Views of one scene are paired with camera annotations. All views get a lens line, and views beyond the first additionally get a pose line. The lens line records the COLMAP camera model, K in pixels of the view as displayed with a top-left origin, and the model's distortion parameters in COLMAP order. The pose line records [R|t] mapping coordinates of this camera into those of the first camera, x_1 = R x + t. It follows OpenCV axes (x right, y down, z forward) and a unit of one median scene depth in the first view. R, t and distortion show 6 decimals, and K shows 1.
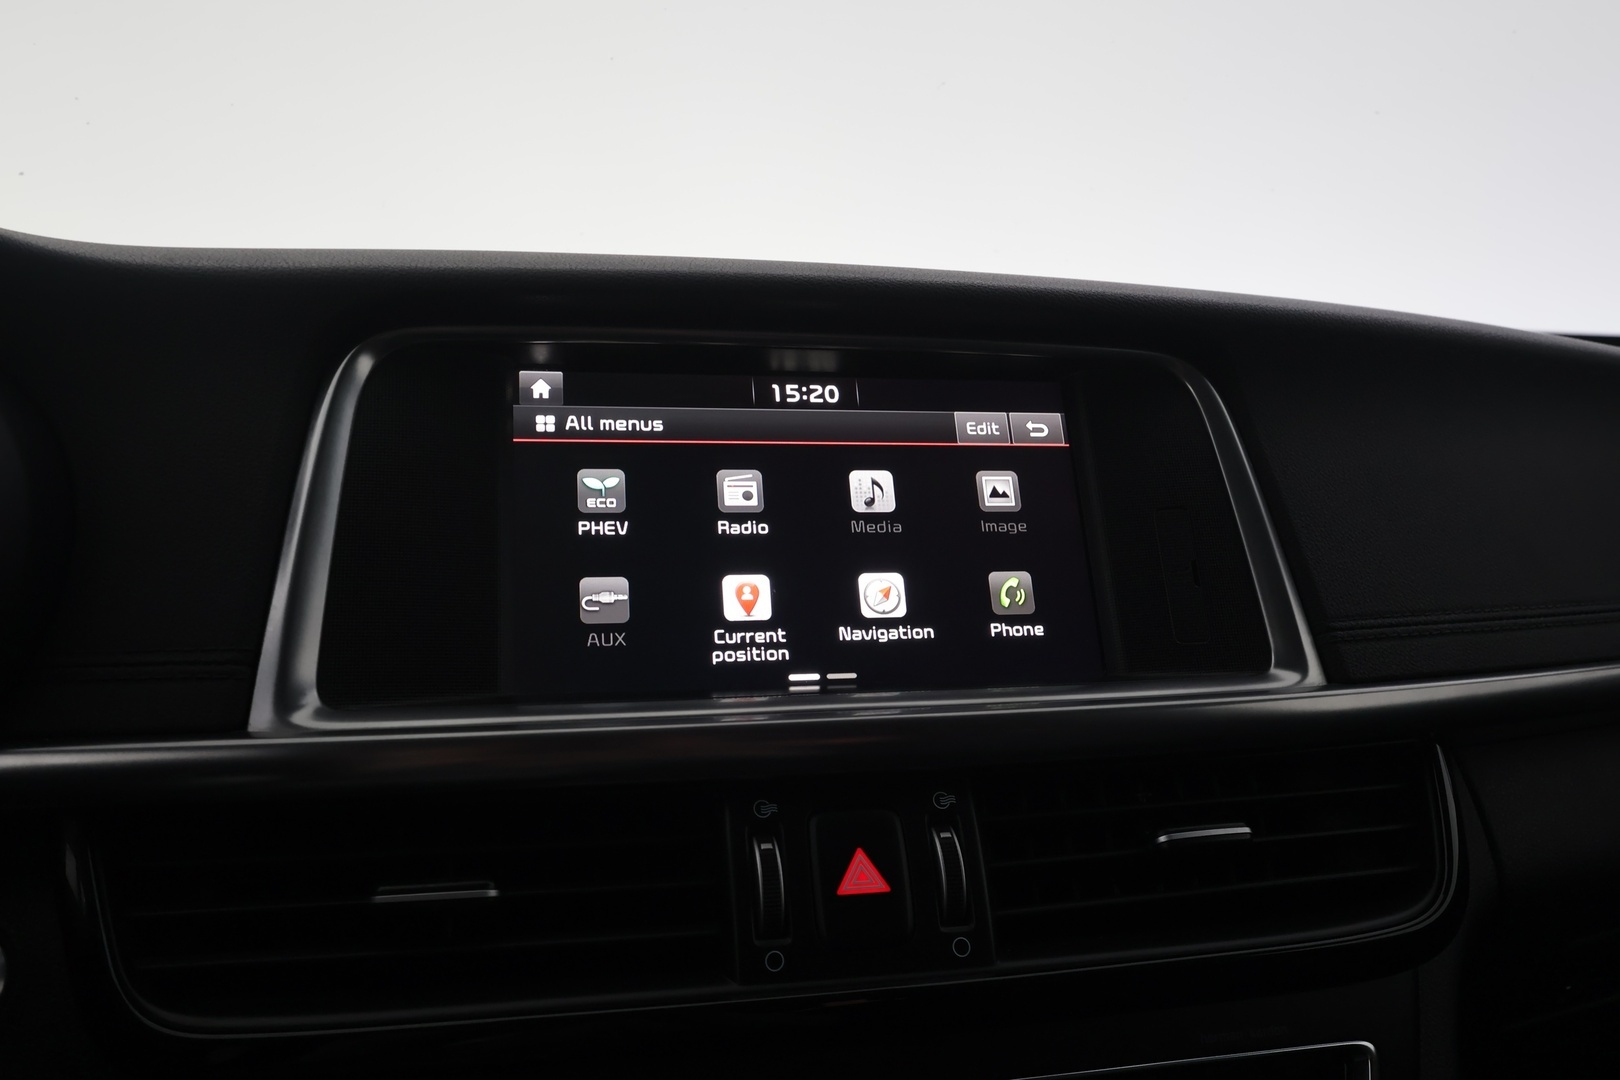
lens RADIAL K [[1270.5, 0, 807.2], [0, 1270.5, 539.0], [0, 0, 1]] dist [-0.001954, 0.006507]
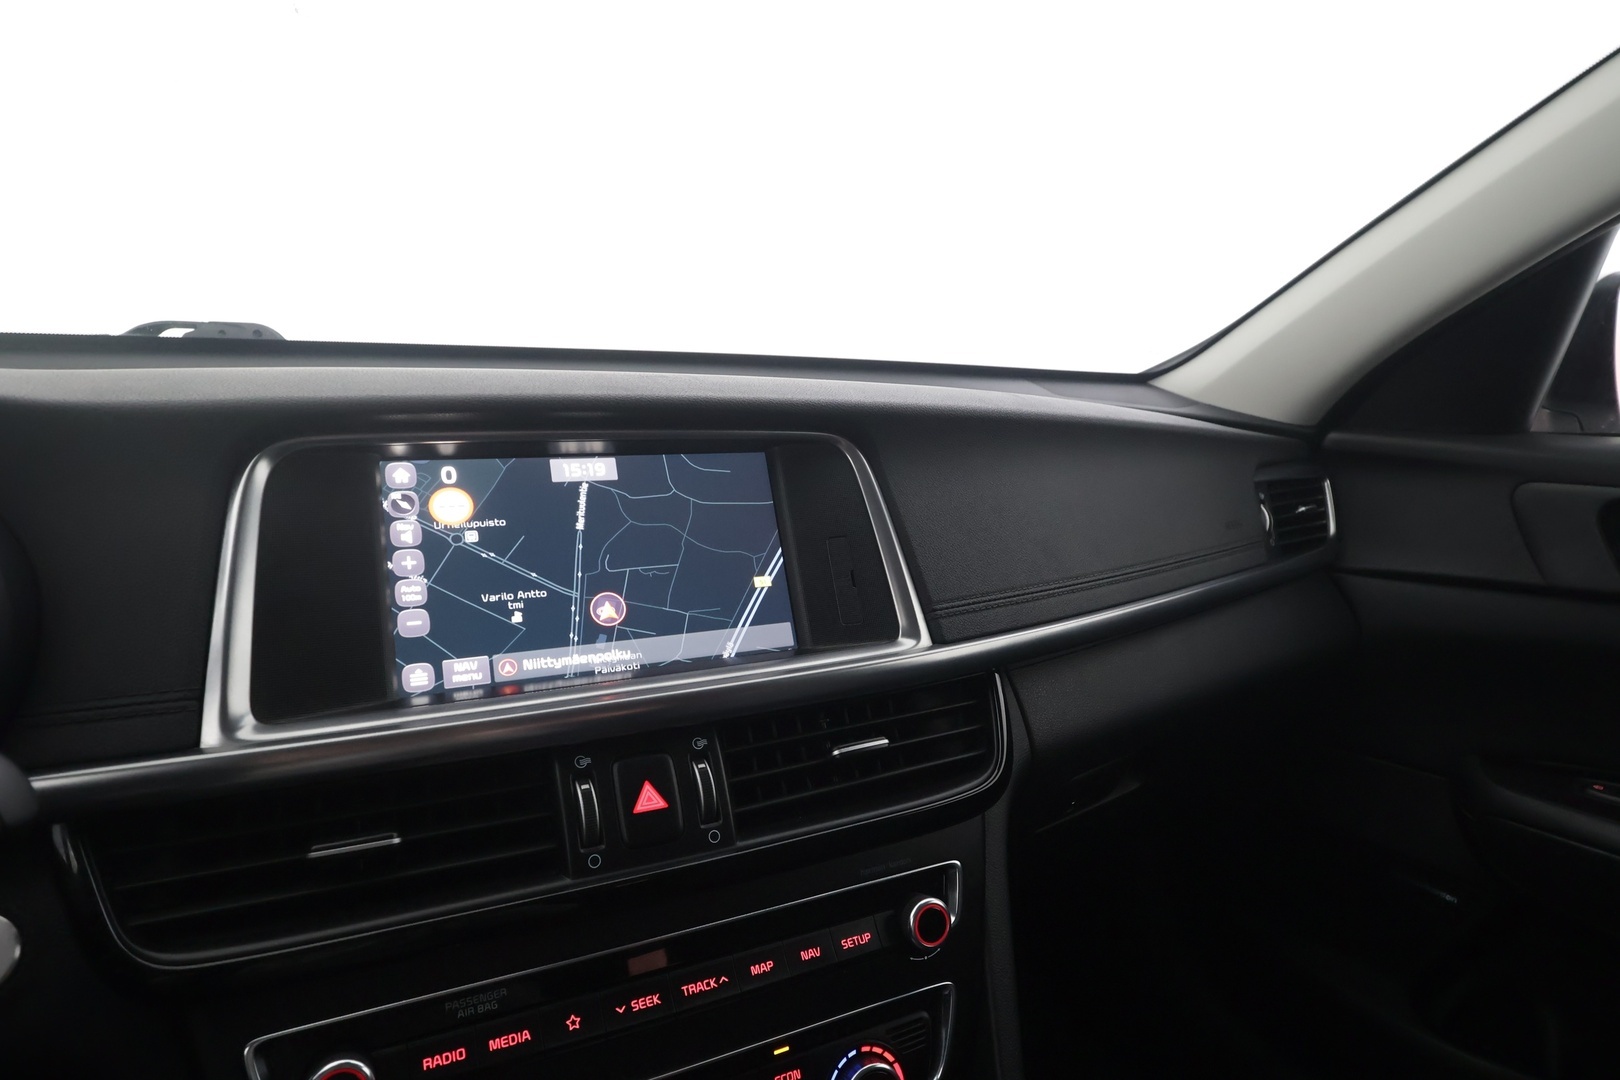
lens RADIAL K [[955.6, 0, 804.6], [0, 955.6, 545.7], [0, 0, 1]] dist [0.010157, -0.007224]
pose [[0.970721, -0.041302, 0.236633, -0.032253], [0.021701, 0.996157, 0.084849, -0.122562], [-0.239228, -0.077229, 0.967887, -0.133622]]
